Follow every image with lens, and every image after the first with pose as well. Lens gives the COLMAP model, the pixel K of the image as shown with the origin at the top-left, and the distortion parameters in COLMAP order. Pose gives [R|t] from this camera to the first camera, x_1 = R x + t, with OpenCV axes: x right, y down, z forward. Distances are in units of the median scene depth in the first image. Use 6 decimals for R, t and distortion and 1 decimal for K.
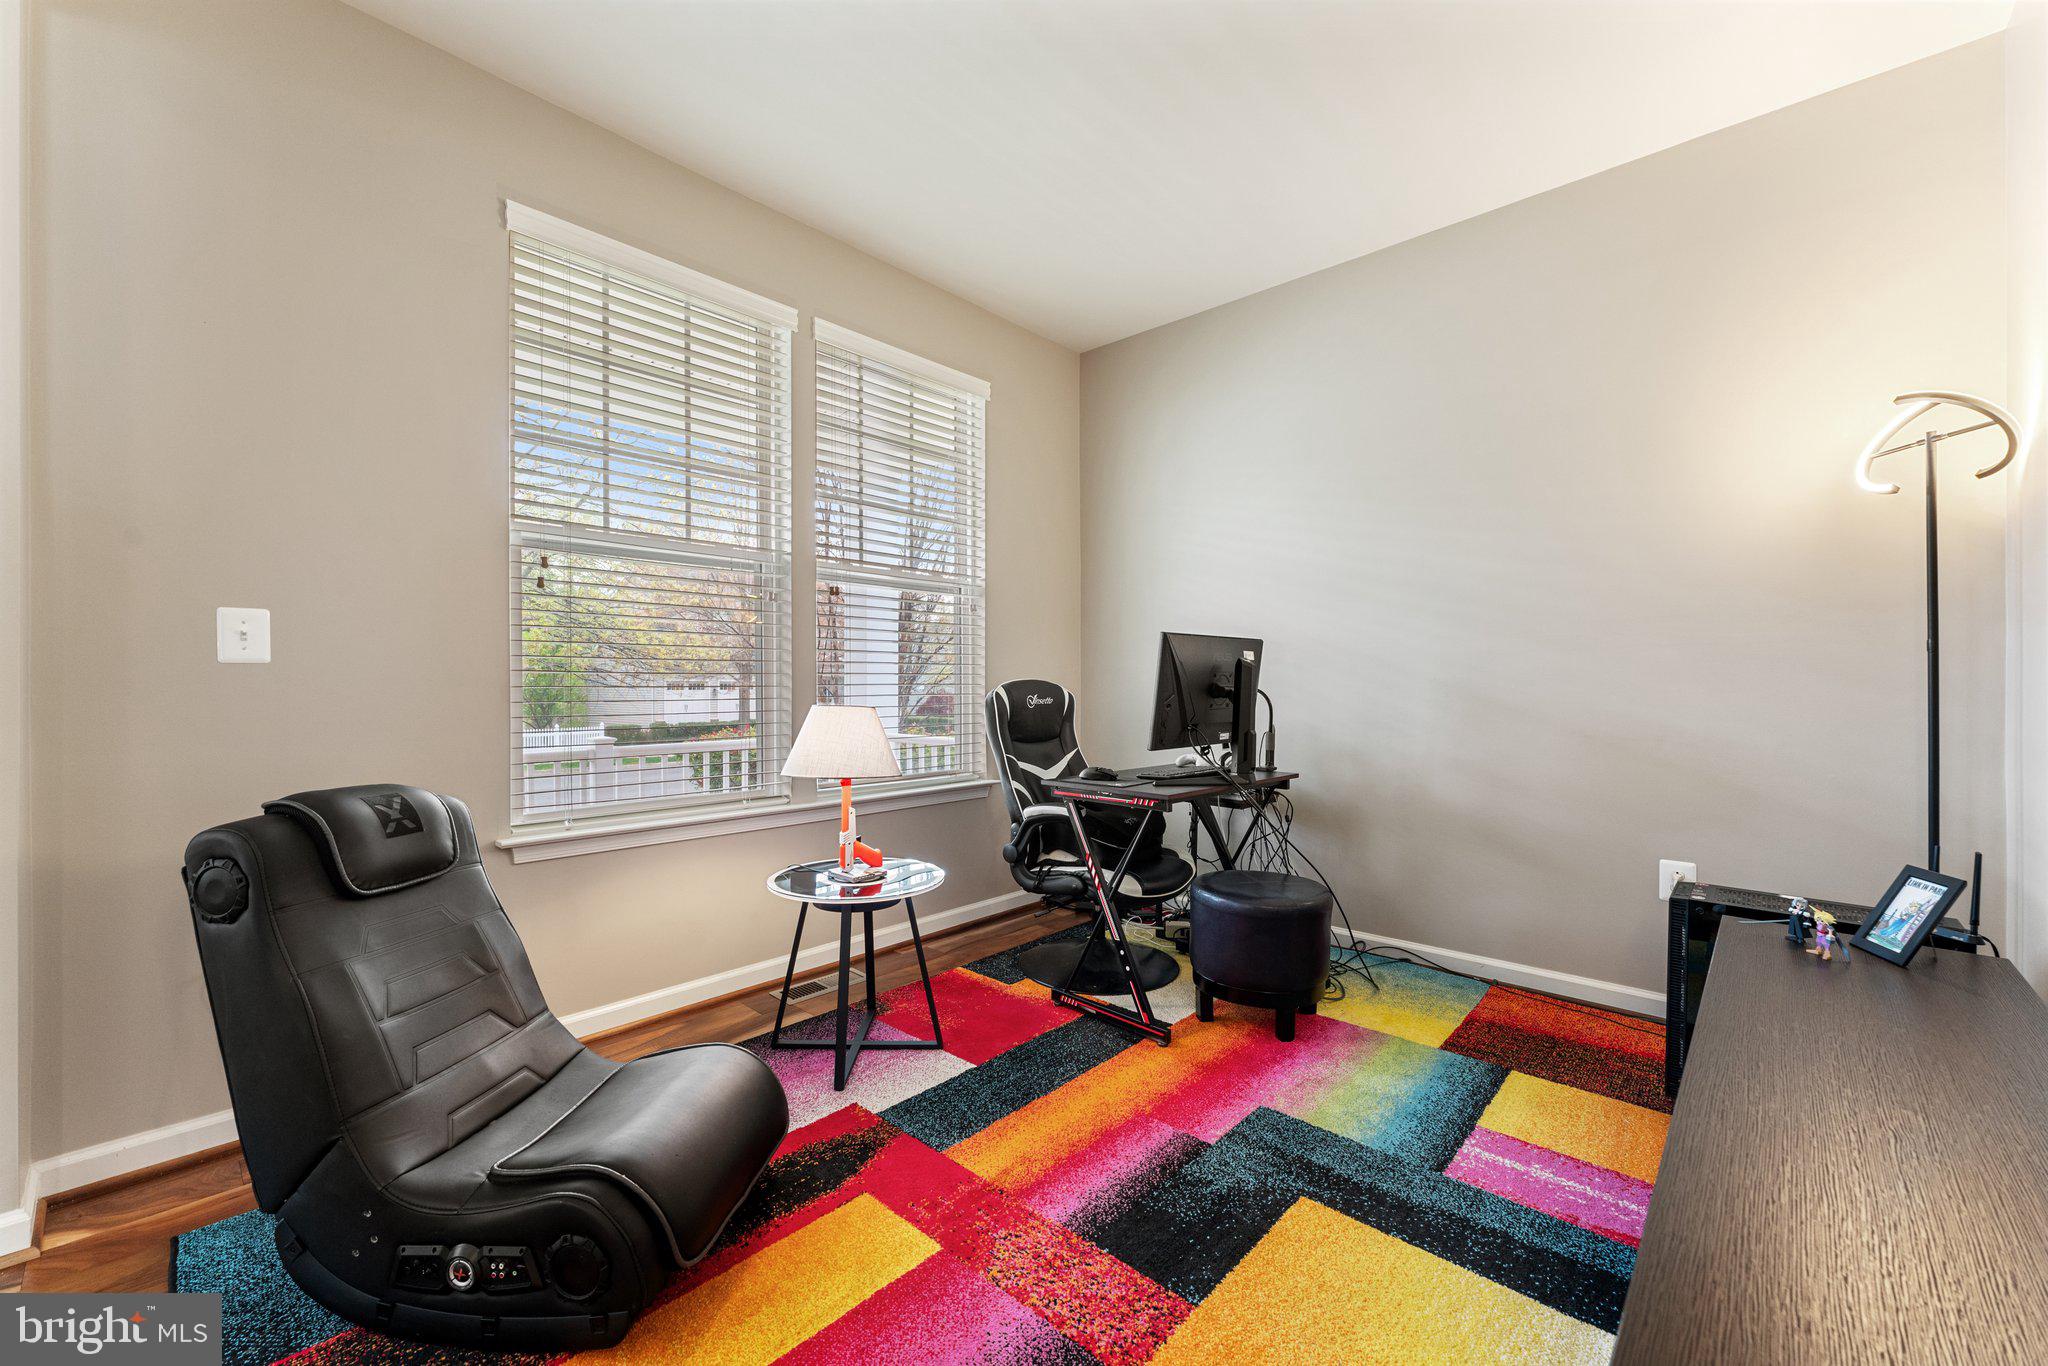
lens RADIAL K [[810.0, 0, 1012.7], [0, 810.0, 693.8], [0, 0, 1]] dist [-0.000929, -0.000241]
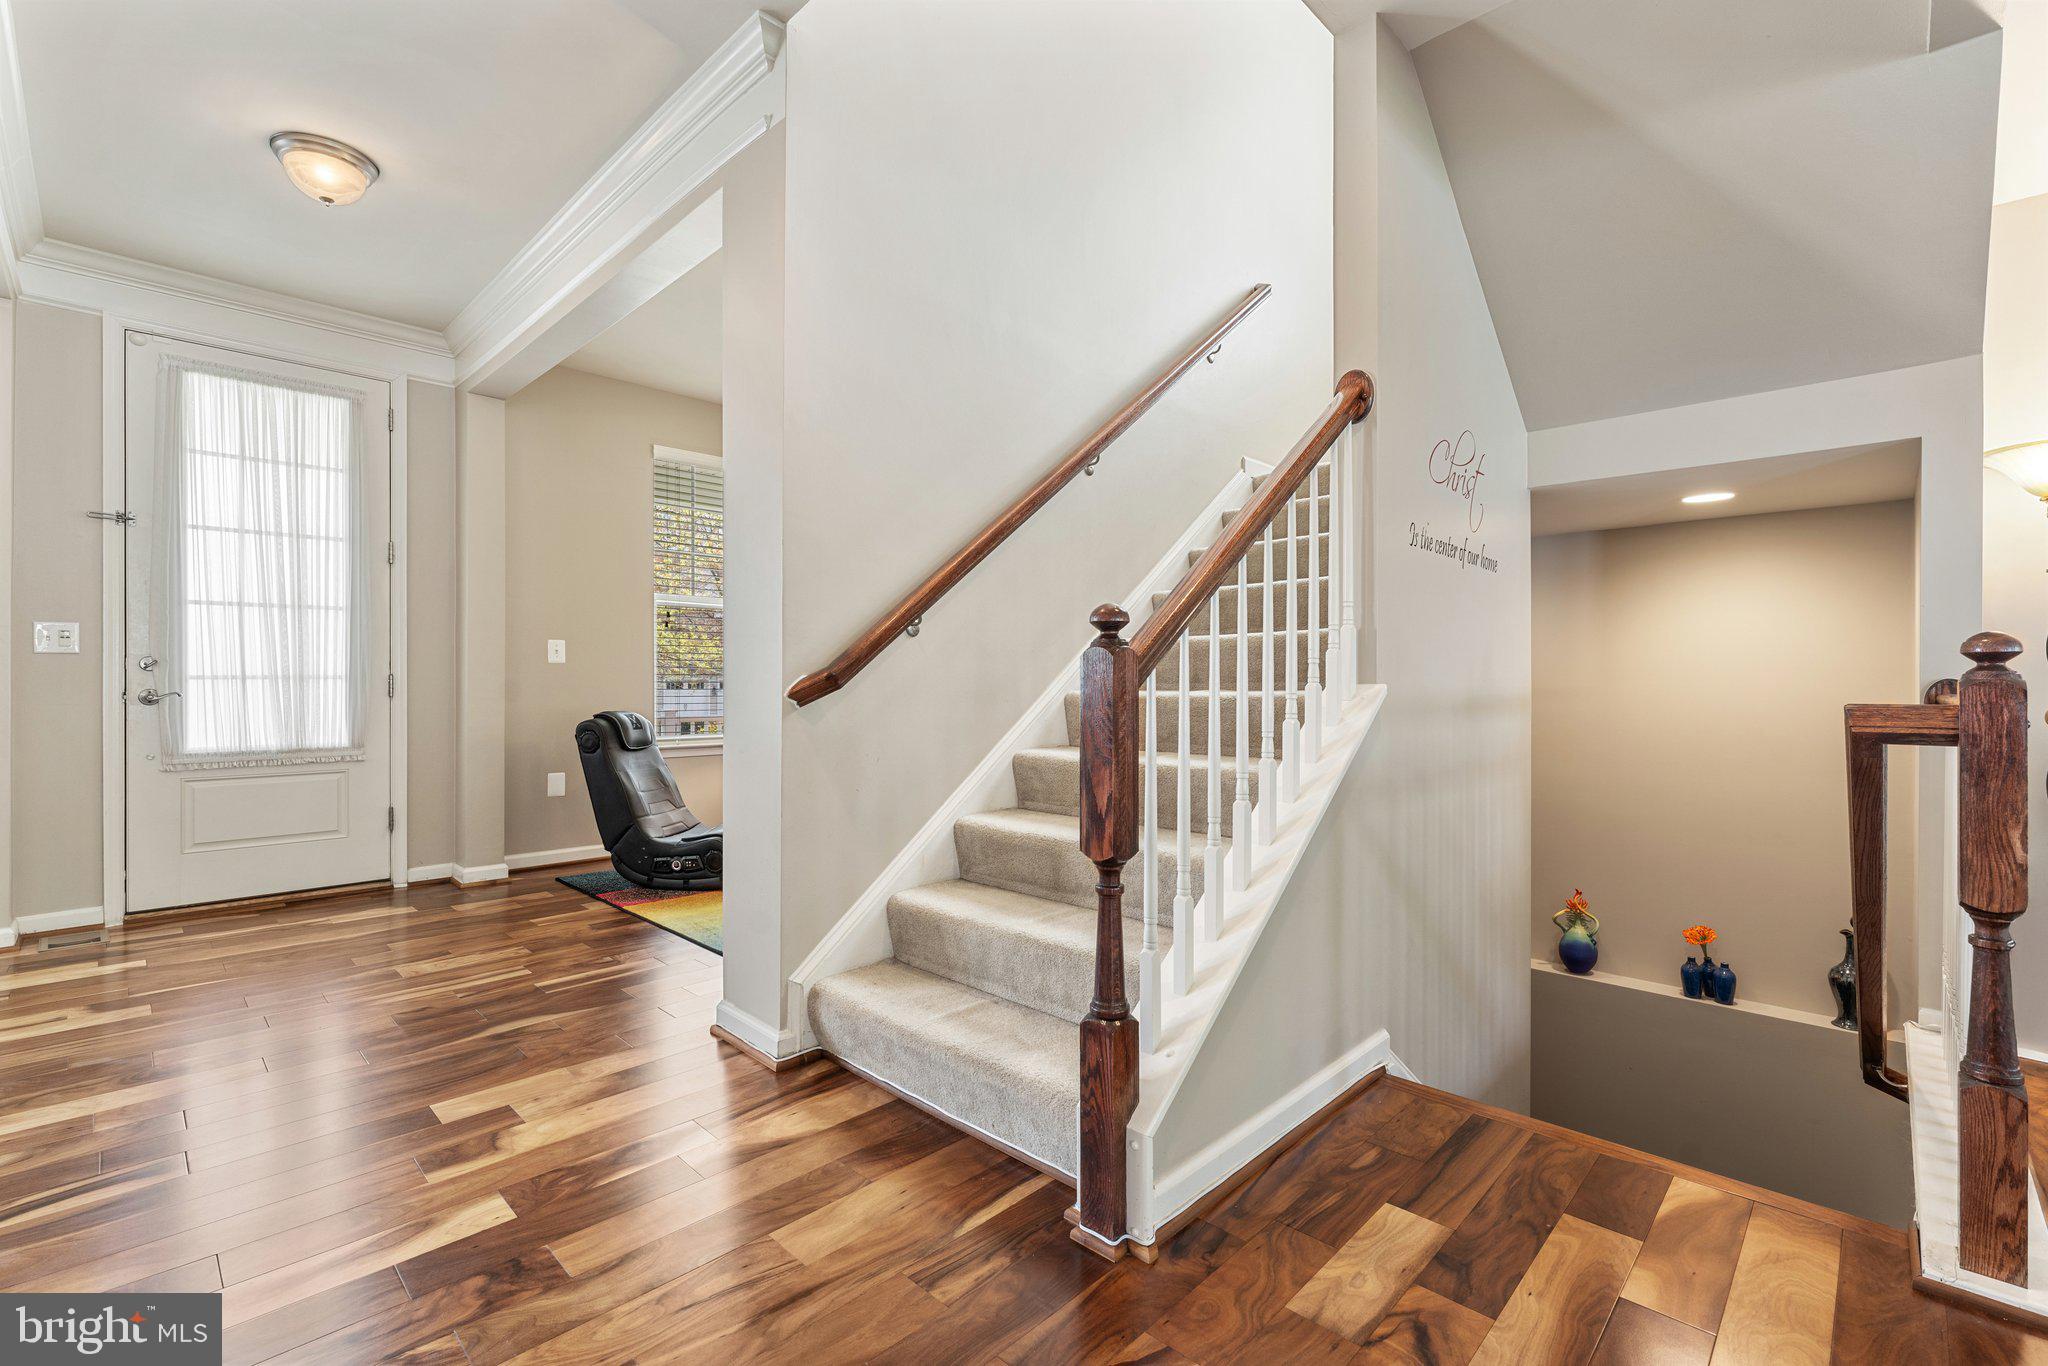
lens RADIAL K [[900.6, 0, 1020.5], [0, 900.6, 713.4], [0, 0, 1]] dist [-0.000834, -0.000214]
pose [[0.999685, 0.004186, -0.024748, 0.457103], [-0.003711, 0.999809, 0.019212, 0.051135], [0.024824, -0.019115, 0.999509, -1.547554]]
